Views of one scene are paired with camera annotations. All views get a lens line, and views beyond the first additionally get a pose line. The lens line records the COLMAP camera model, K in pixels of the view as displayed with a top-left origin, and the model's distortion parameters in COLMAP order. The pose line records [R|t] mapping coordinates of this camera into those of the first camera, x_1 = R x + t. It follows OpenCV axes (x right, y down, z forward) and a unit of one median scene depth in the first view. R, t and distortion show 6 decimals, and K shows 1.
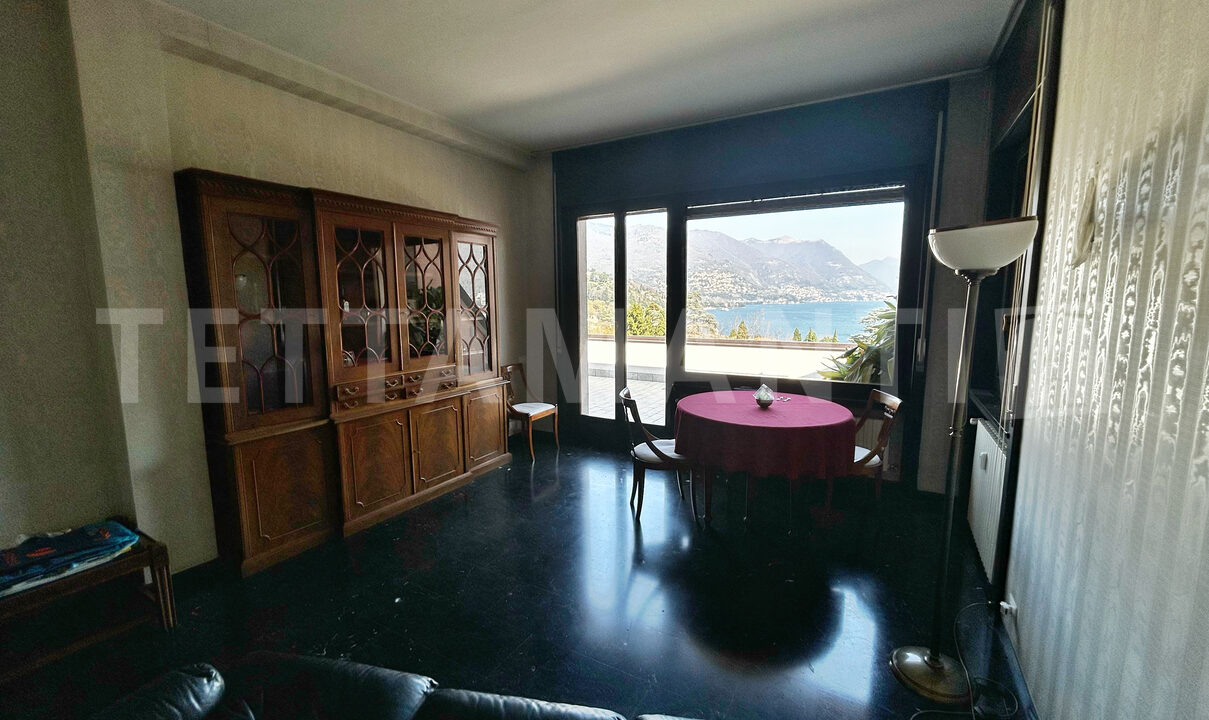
lens RADIAL K [[493.6, 0, 604.5], [0, 493.6, 360.0], [0, 0, 1]] dist [0.000555, 0.000146]
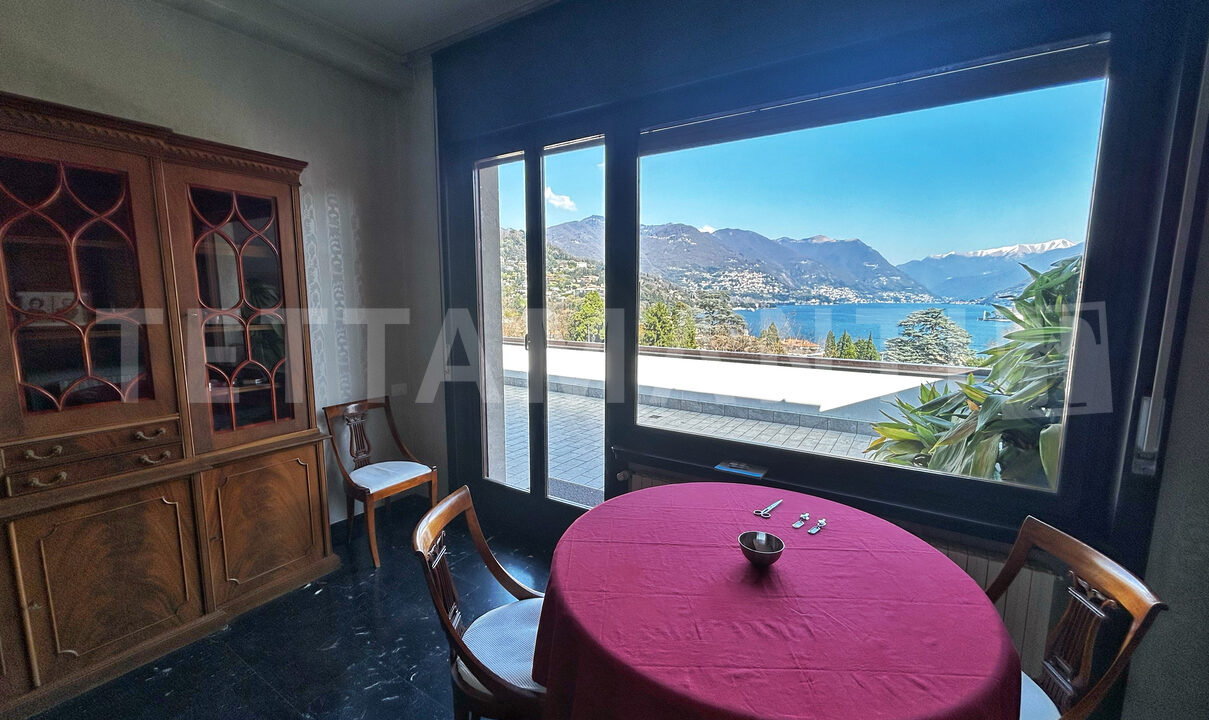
lens RADIAL K [[493.6, 0, 604.5], [0, 493.6, 360.0], [0, 0, 1]] dist [0.000555, 0.000146]
pose [[0.998289, 0.017743, -0.055723, 0.150843], [-0.017602, 0.999841, 0.003014, -0.050415], [0.055767, -0.002028, 0.998442, 0.405874]]
